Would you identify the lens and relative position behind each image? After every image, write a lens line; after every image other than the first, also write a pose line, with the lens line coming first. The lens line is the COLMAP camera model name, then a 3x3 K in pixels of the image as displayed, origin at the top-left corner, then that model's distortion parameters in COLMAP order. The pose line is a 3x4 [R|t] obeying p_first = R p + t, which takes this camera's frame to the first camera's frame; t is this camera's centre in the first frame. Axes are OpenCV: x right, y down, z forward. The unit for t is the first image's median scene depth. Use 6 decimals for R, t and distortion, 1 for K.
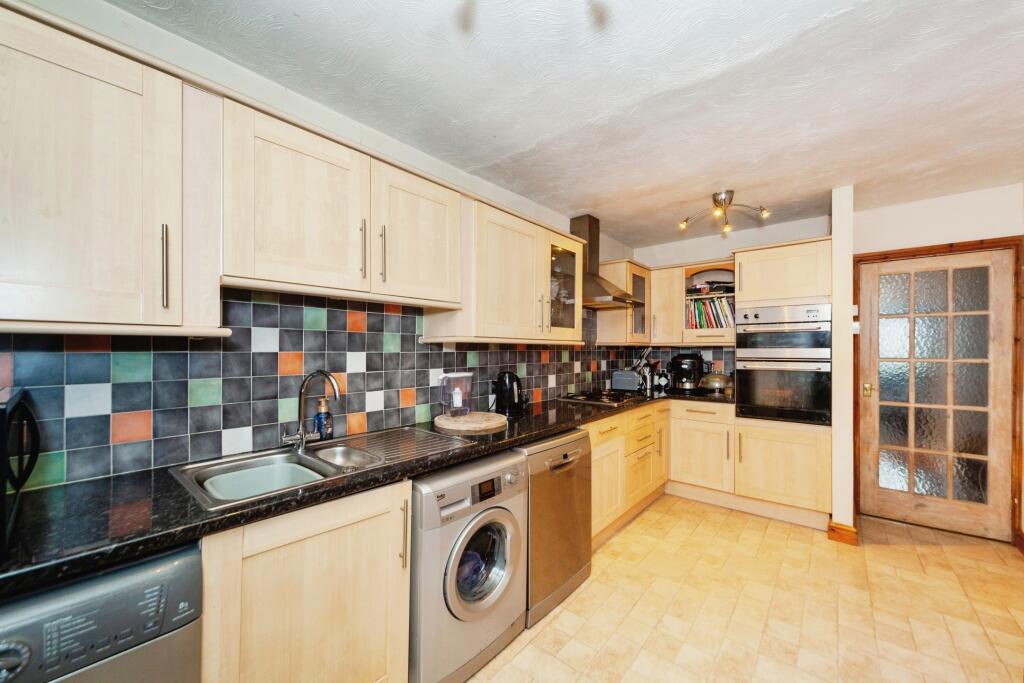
lens RADIAL K [[386.1, 0, 507.2], [0, 386.1, 346.9], [0, 0, 1]] dist [0.002519, -0.000256]
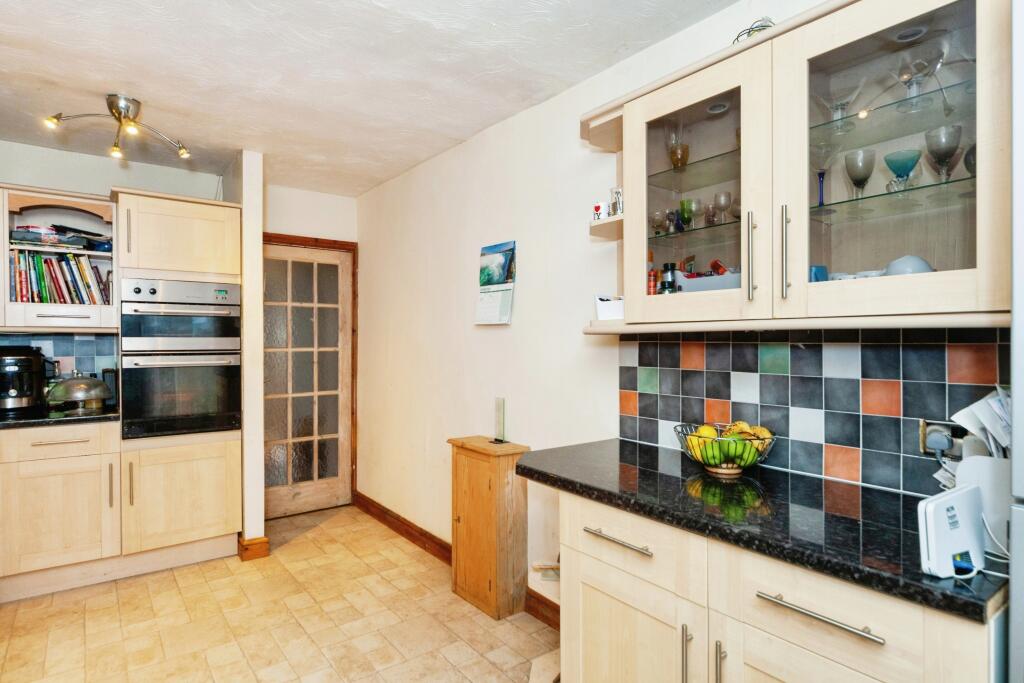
lens RADIAL K [[551.1, 0, 508.7], [0, 551.1, 342.2], [0, 0, 1]] dist [-0.007758, -0.000042]
pose [[0.222779, -0.004042, 0.974861, -0.200583], [-0.007318, 0.999956, 0.005818, 0.002912], [-0.974841, -0.008430, 0.222740, 0.154611]]
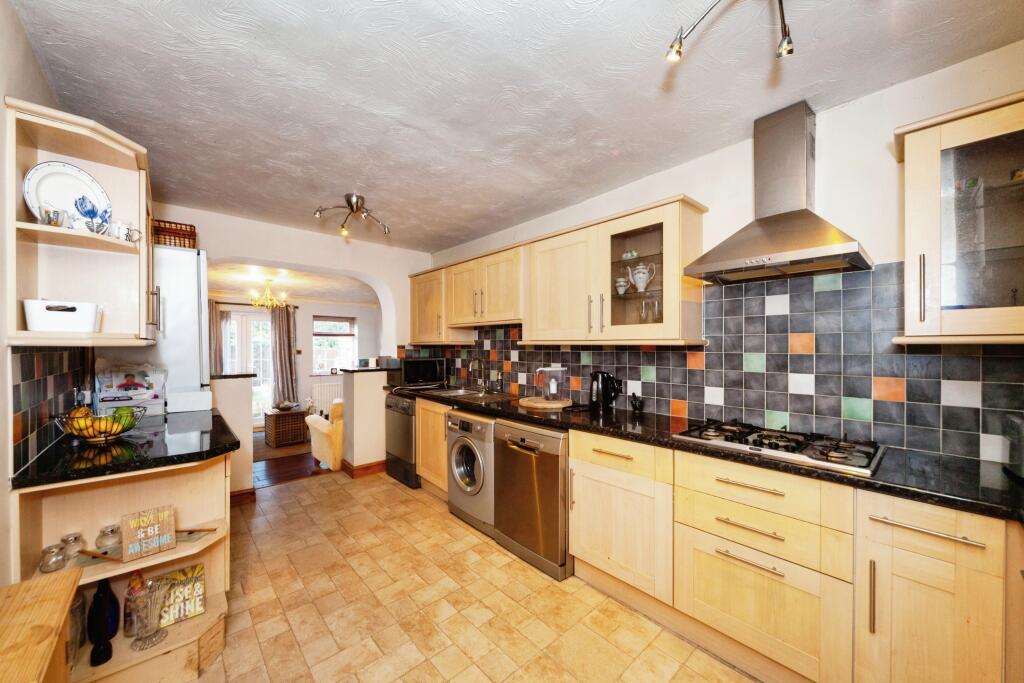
lens RADIAL K [[386.1, 0, 511.3], [0, 386.1, 345.3], [0, 0, 1]] dist [0.002519, -0.000256]
pose [[-0.132921, -0.000454, -0.991126, 1.002629], [0.006069, 0.999981, -0.001272, -0.006402], [0.991108, -0.006185, -0.132916, 0.843962]]
